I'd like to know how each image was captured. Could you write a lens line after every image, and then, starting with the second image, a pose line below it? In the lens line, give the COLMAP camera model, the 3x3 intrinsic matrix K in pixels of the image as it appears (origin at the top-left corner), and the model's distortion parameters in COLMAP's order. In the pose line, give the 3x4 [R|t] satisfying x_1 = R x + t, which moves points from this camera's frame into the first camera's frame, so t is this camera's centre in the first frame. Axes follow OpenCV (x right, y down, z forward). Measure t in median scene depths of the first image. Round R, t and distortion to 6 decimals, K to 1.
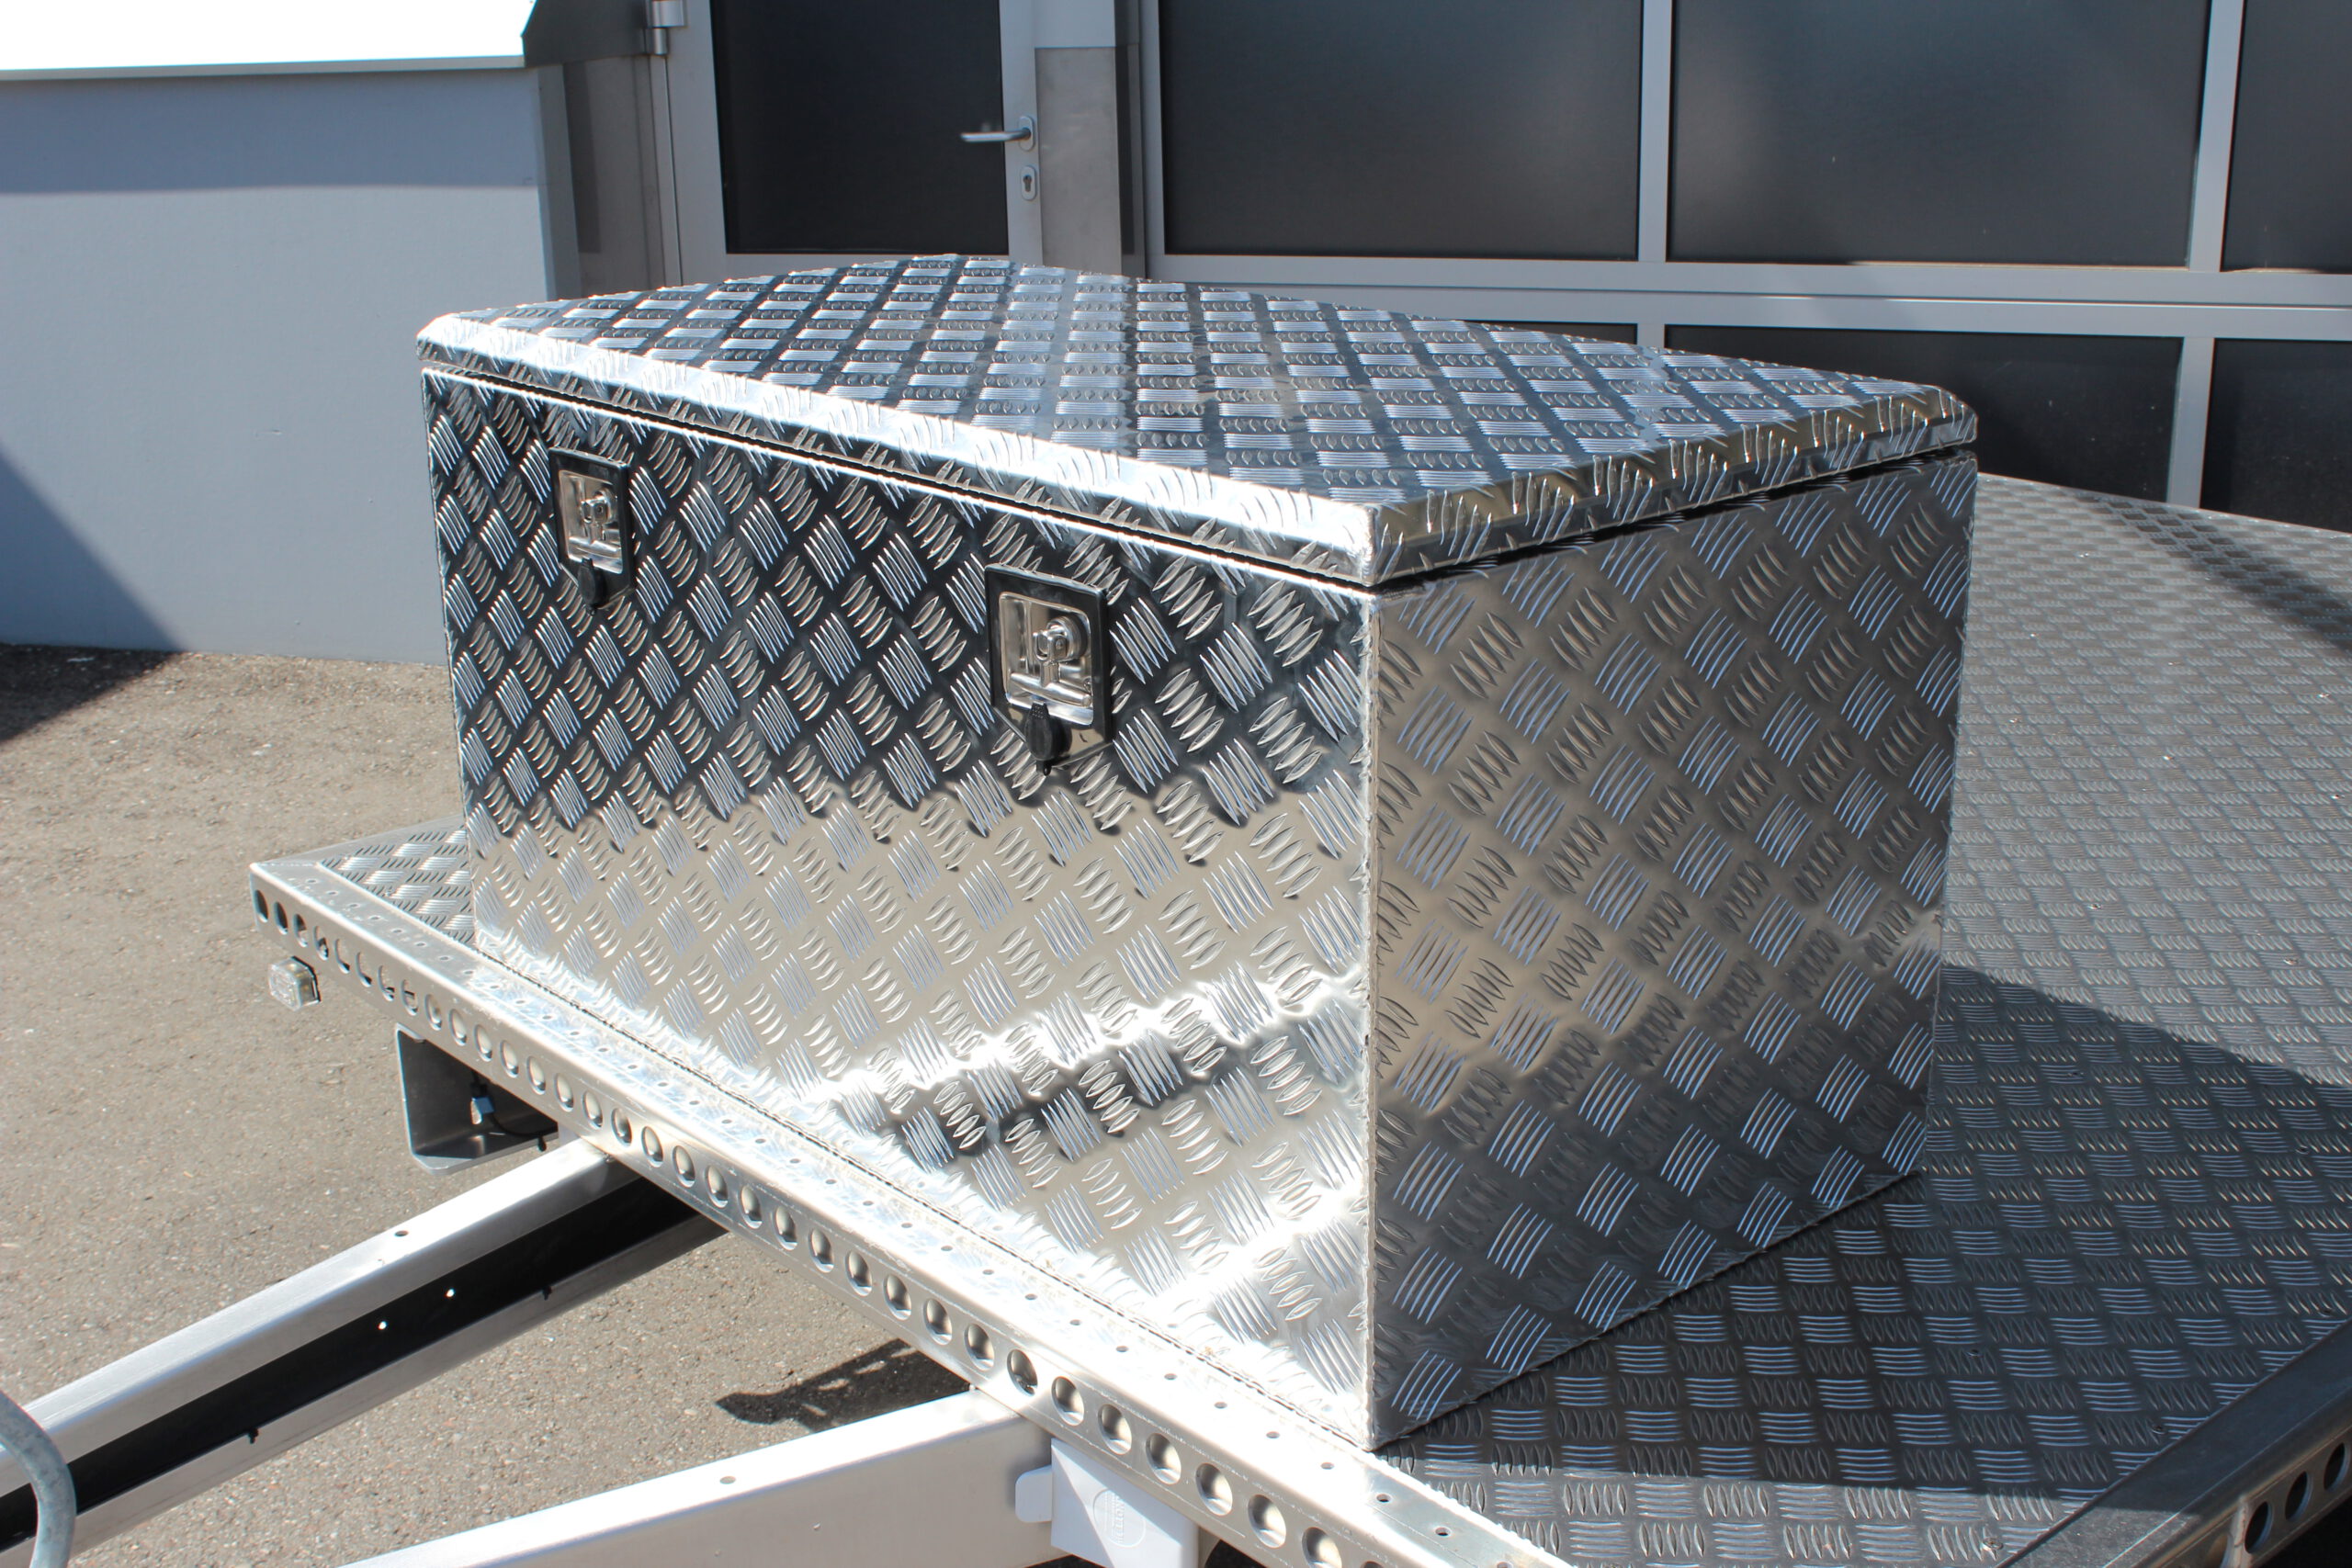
lens RADIAL K [[2773.0, 0, 1185.5], [0, 2773.0, 776.4], [0, 0, 1]] dist [-0.081176, 0.000000]
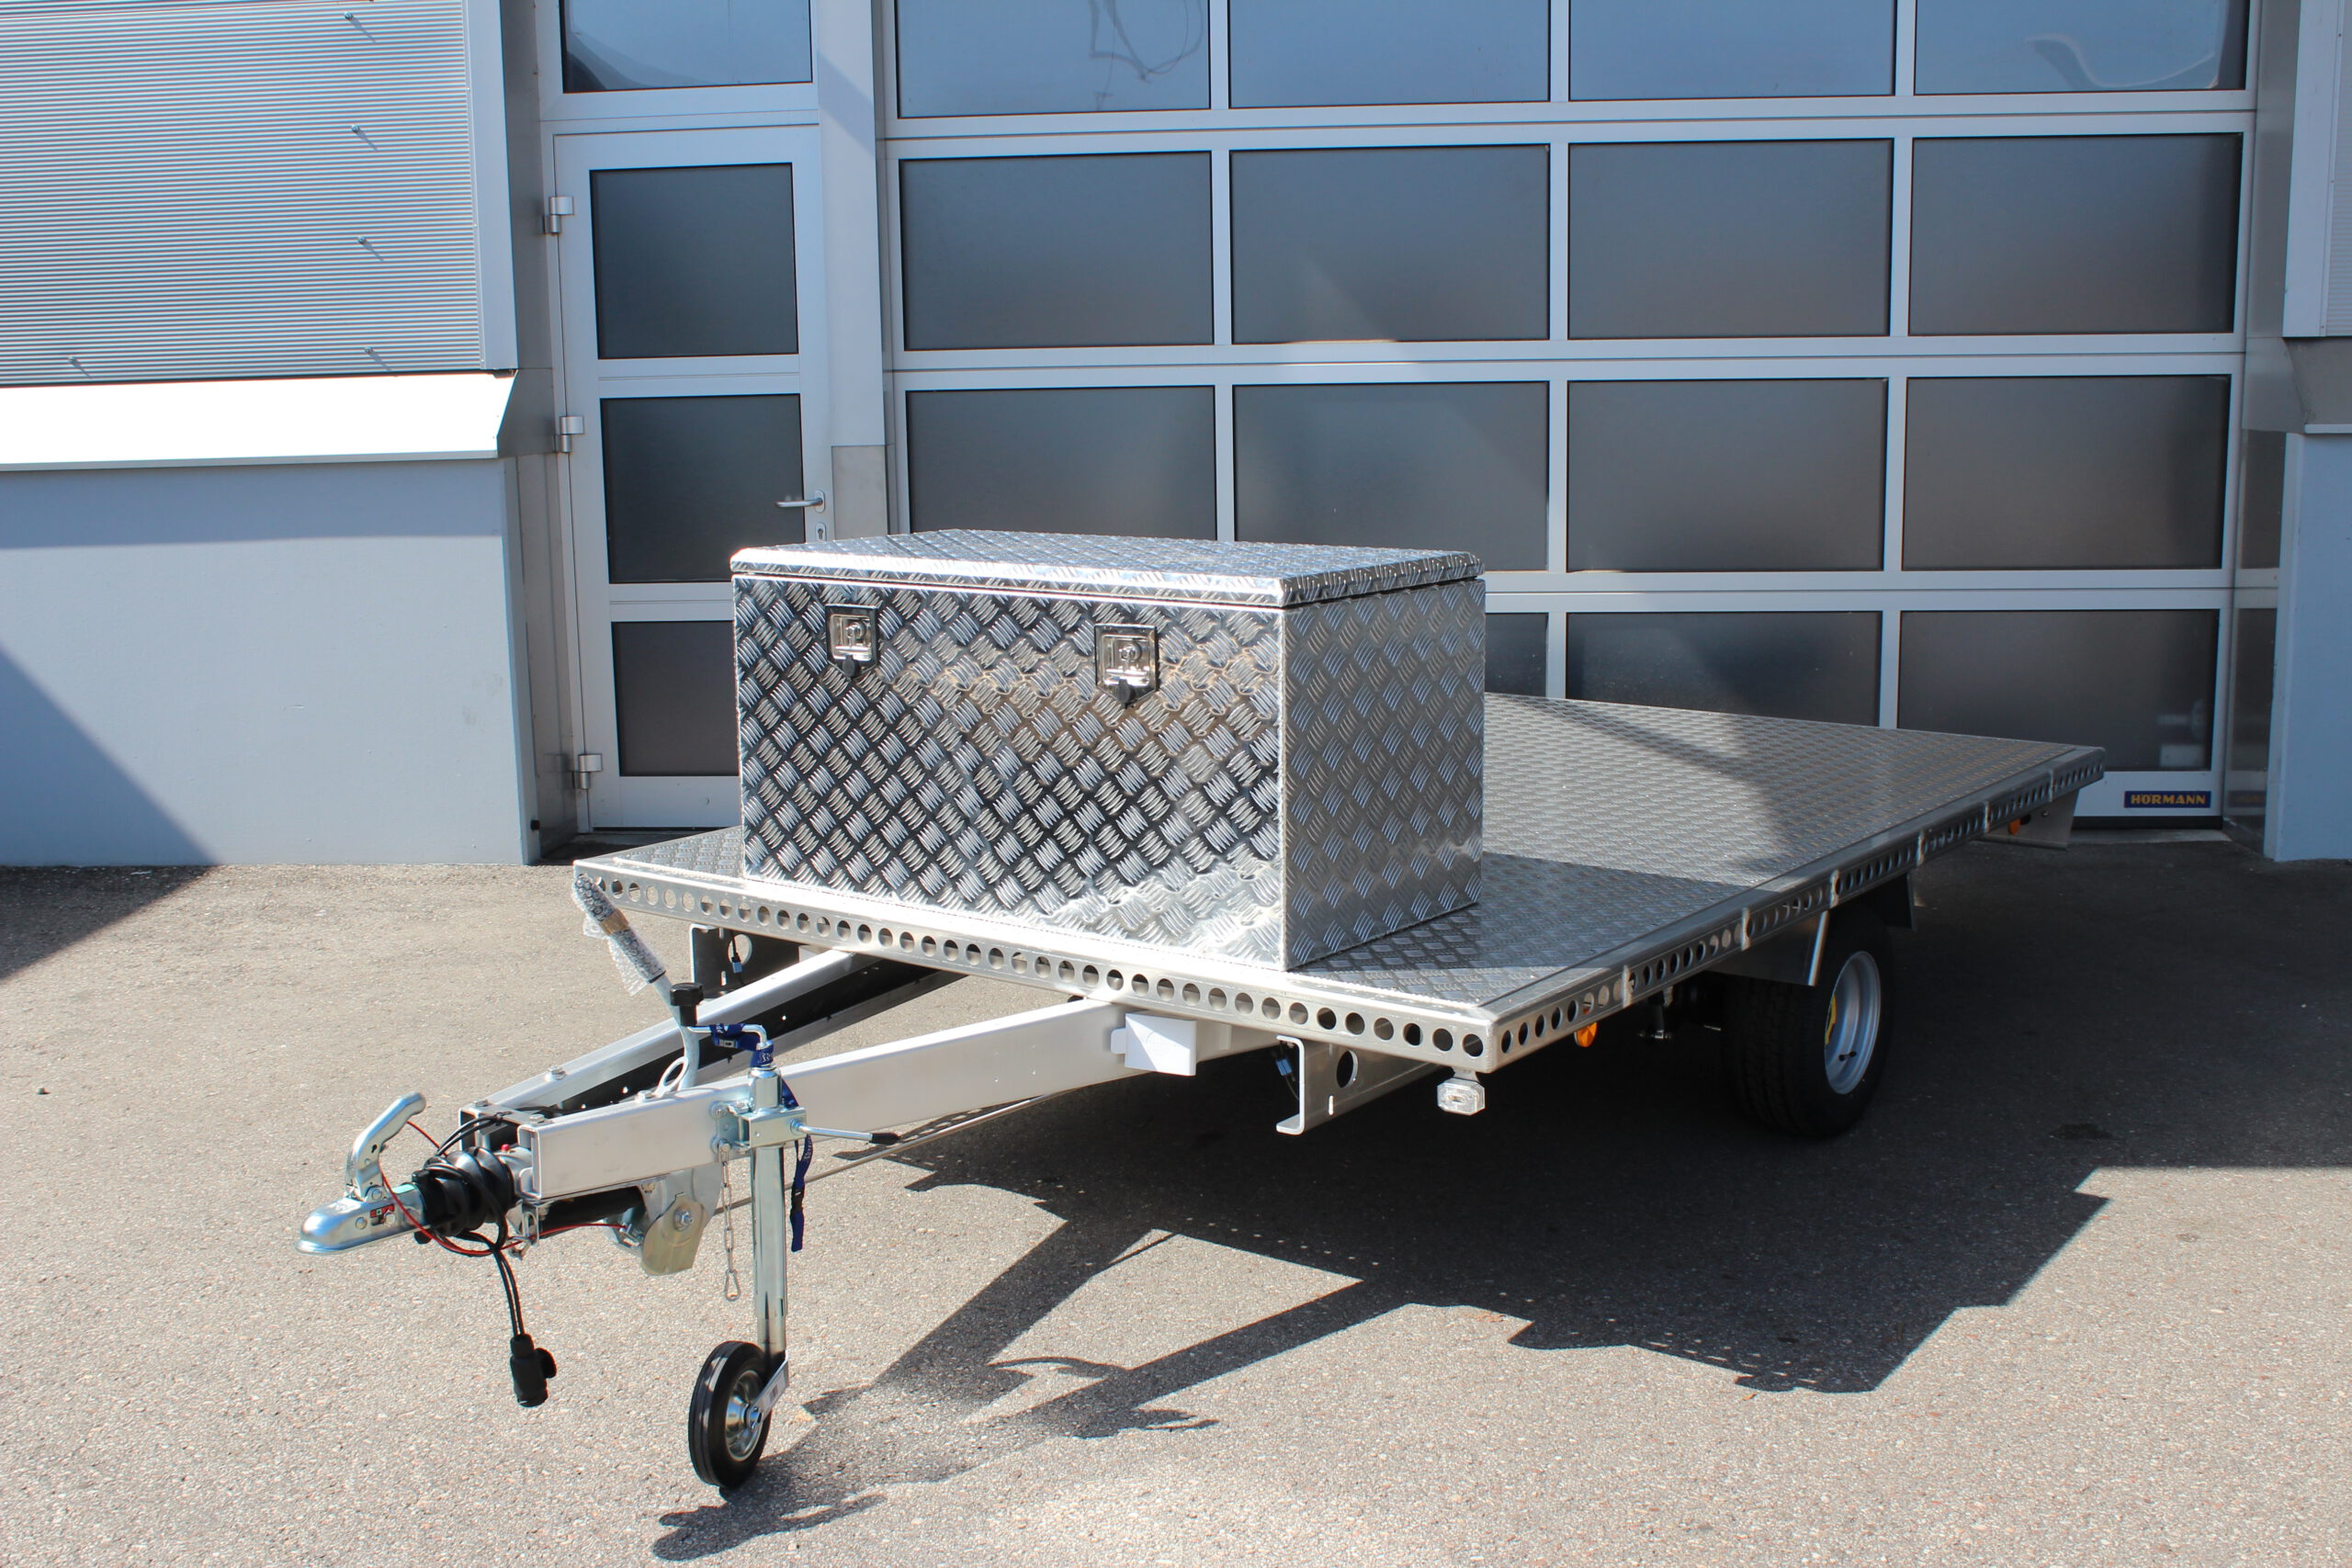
lens RADIAL K [[2494.3, 0, 1261.3], [0, 2494.3, 751.4], [0, 0, 1]] dist [-0.102660, 0.000000]
pose [[0.971228, -0.027389, 0.236570, -0.386101], [0.062667, 0.987748, -0.142921, 0.302552], [-0.229757, 0.153634, 0.961045, -0.937726]]
